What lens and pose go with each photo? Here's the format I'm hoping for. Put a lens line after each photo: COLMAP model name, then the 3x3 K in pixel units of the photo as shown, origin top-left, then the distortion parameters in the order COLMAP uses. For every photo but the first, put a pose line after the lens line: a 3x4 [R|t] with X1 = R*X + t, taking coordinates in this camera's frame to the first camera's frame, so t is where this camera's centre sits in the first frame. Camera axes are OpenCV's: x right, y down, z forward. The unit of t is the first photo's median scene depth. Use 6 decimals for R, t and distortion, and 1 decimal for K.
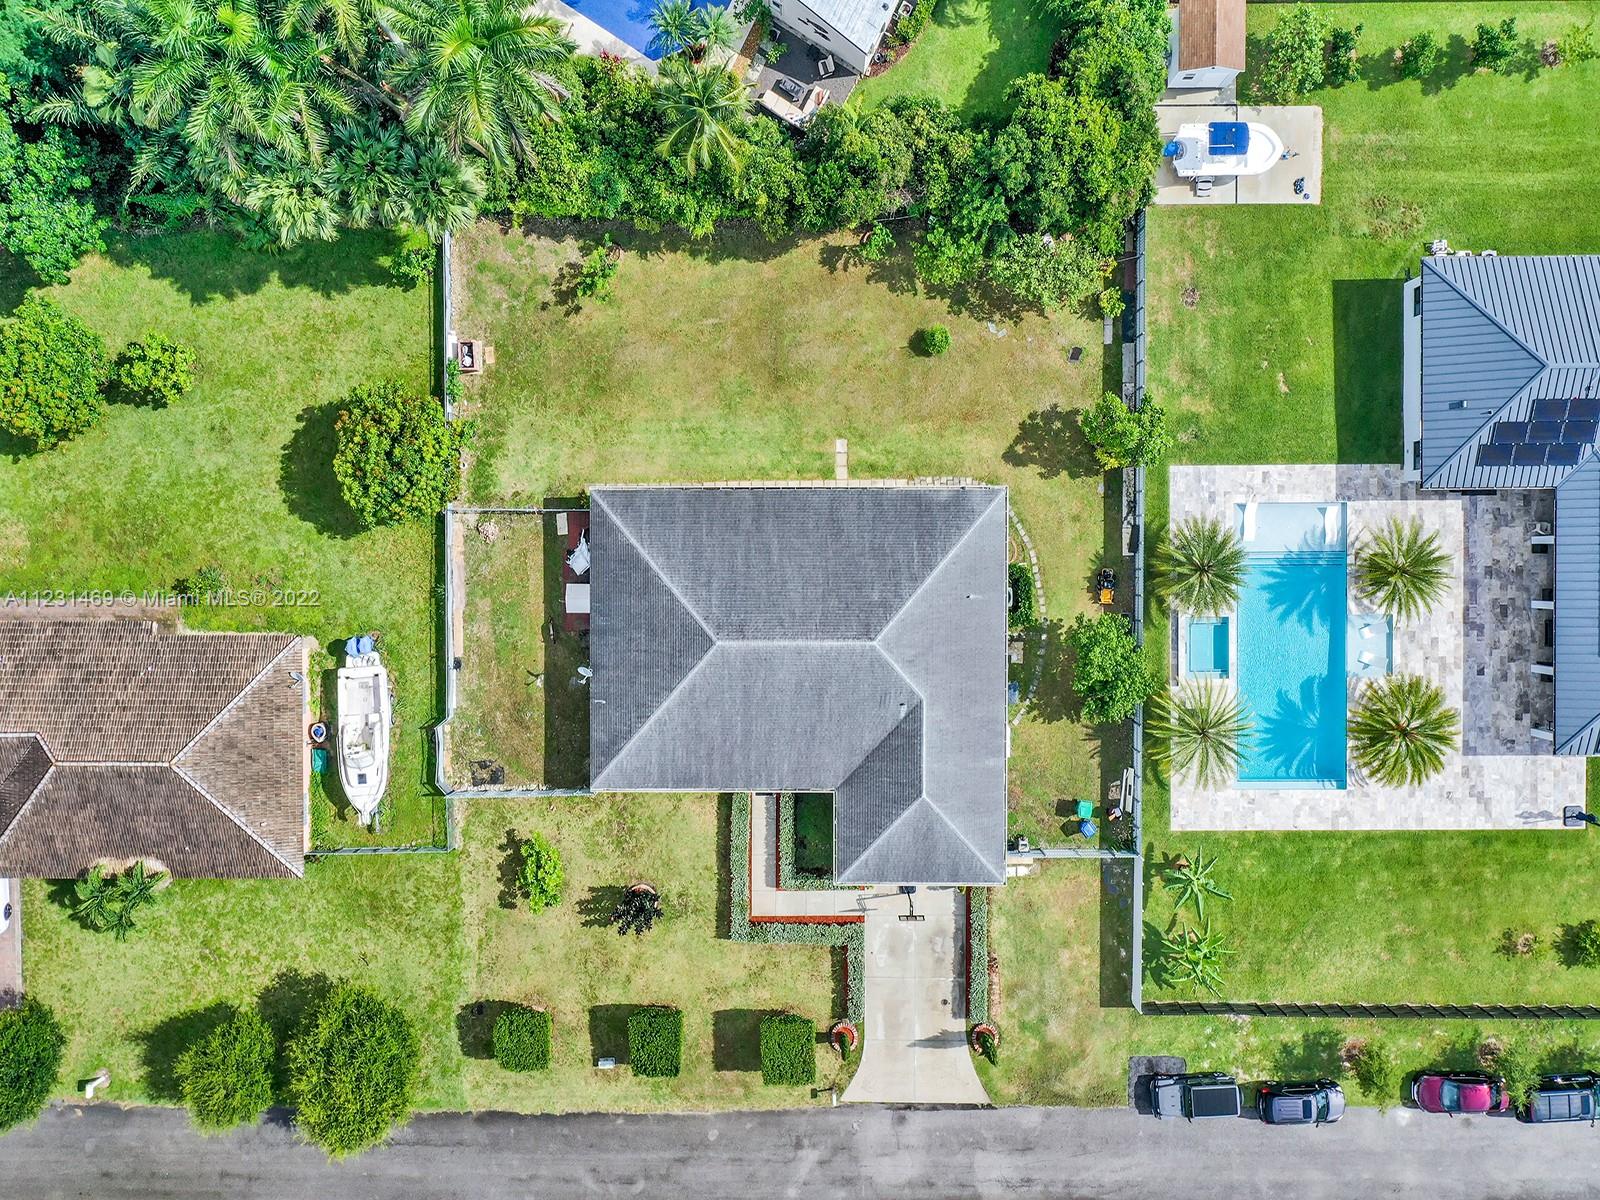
lens RADIAL K [[1409.1, 0, 800.0], [0, 1409.1, 600.0], [0, 0, 1]] dist [-0.001096, -0.003407]
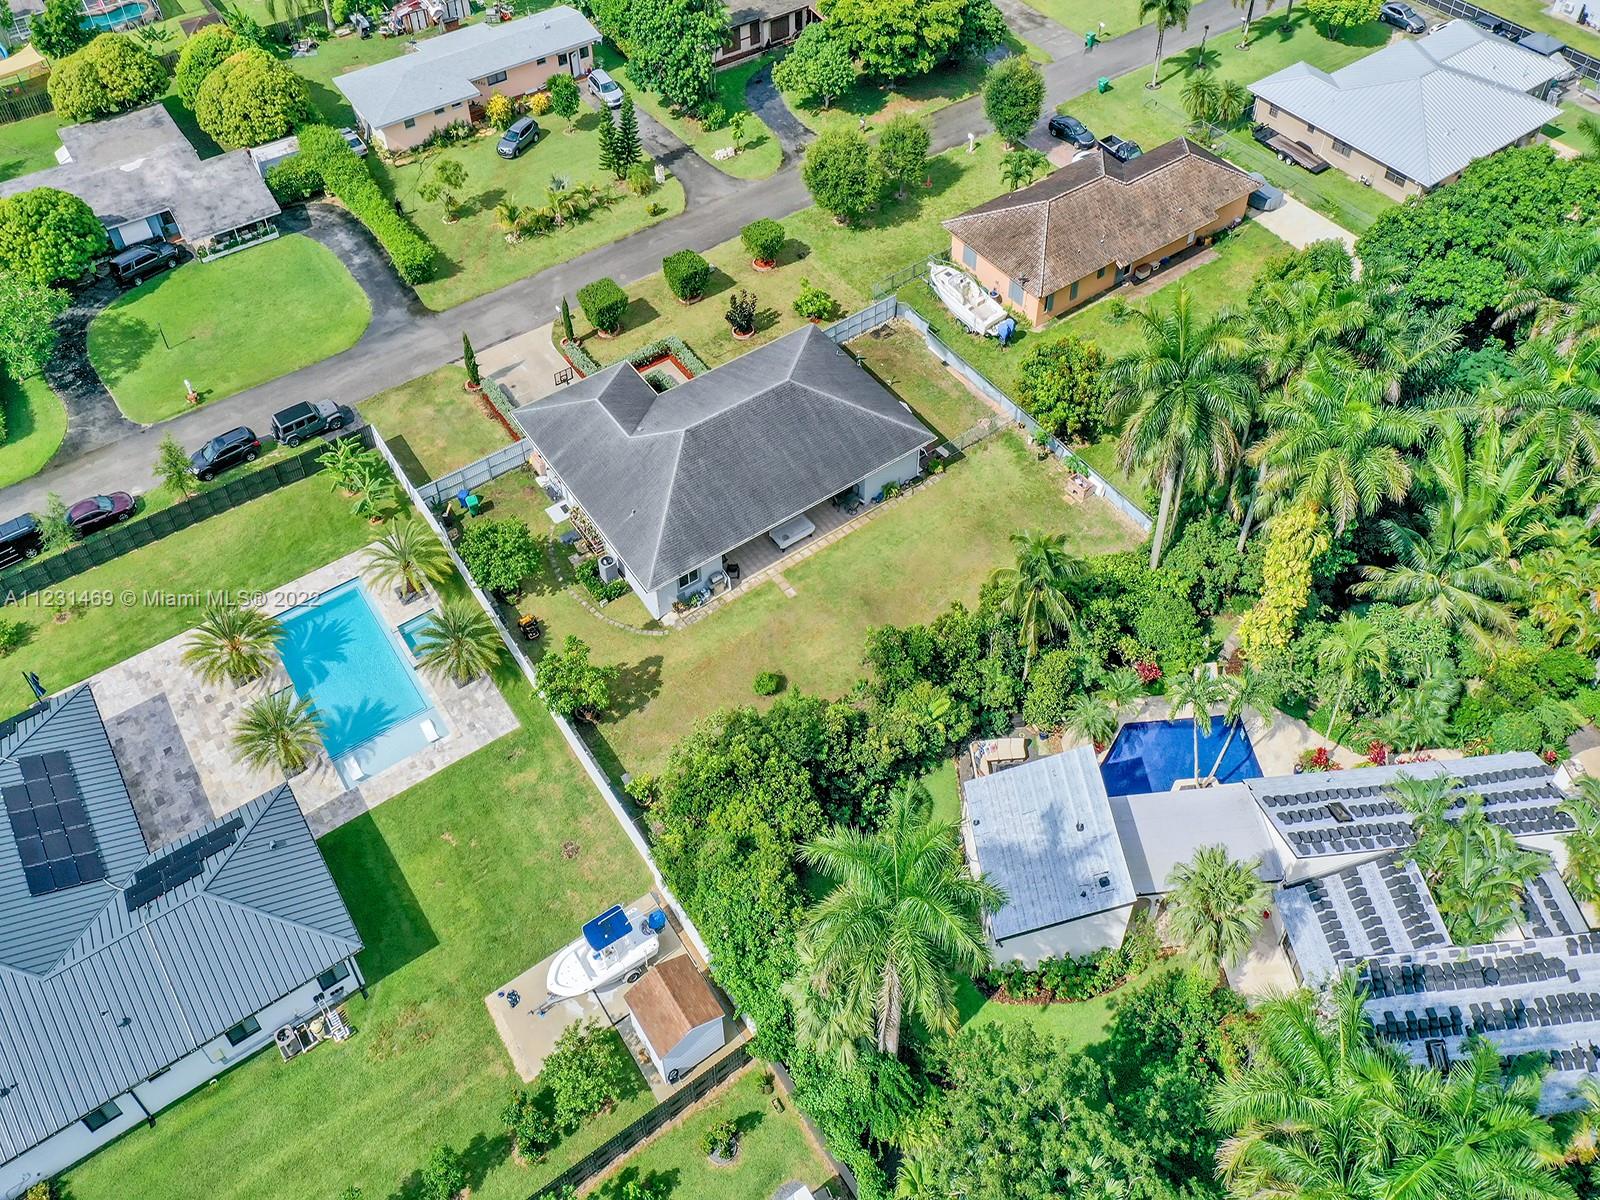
lens RADIAL K [[1409.1, 0, 800.0], [0, 1409.1, 600.0], [0, 0, 1]] dist [-0.001096, -0.003407]
pose [[-0.852763, 0.378477, -0.359930, 0.434109], [-0.522287, -0.613393, 0.592423, -0.790303], [0.003440, 0.693184, 0.720753, 0.159063]]
